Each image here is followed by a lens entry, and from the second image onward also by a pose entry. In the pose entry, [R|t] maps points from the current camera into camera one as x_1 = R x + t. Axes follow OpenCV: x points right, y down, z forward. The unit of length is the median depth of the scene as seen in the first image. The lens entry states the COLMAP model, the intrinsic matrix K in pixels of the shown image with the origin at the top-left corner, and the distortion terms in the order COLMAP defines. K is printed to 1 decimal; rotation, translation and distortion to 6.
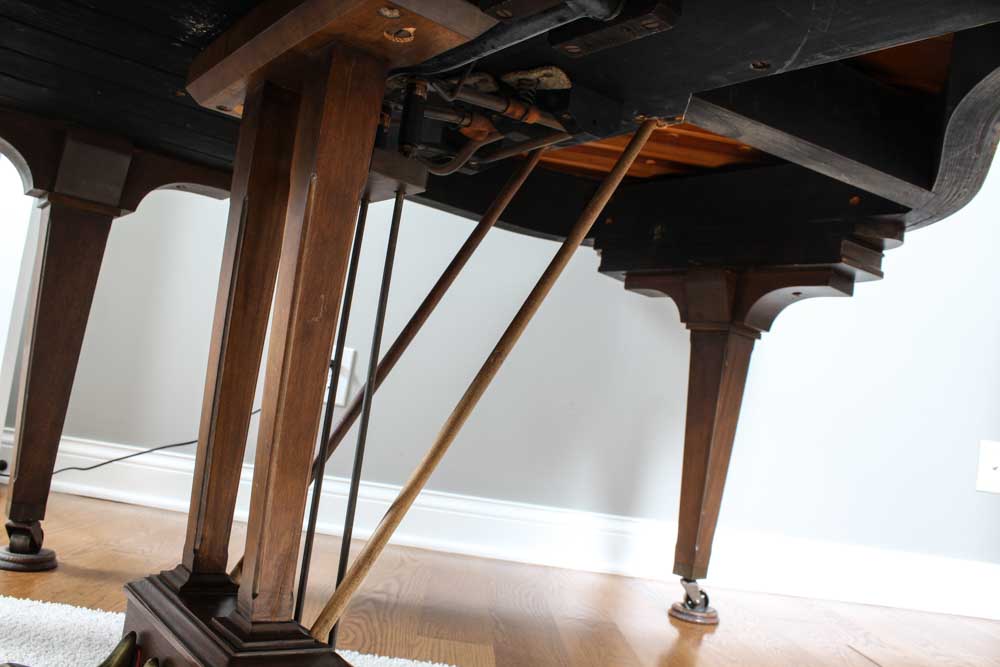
lens RADIAL K [[824.0, 0, 501.0], [0, 824.0, 332.3], [0, 0, 1]] dist [-0.160235, 0.127013]
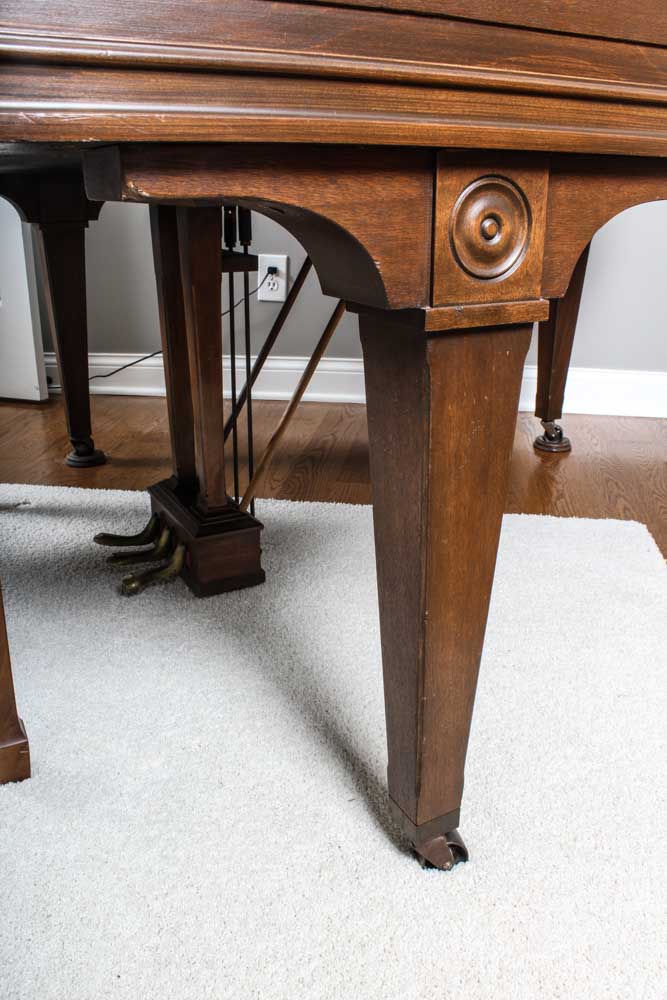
lens RADIAL K [[824.0, 0, 333.7], [0, 824.0, 500.8], [0, 0, 1]] dist [-0.160235, 0.127013]
pose [[0.973804, -0.061411, -0.218939, 0.227218], [0.149704, 0.897880, 0.414006, -0.233986], [0.171156, -0.435936, 0.883553, -0.389789]]
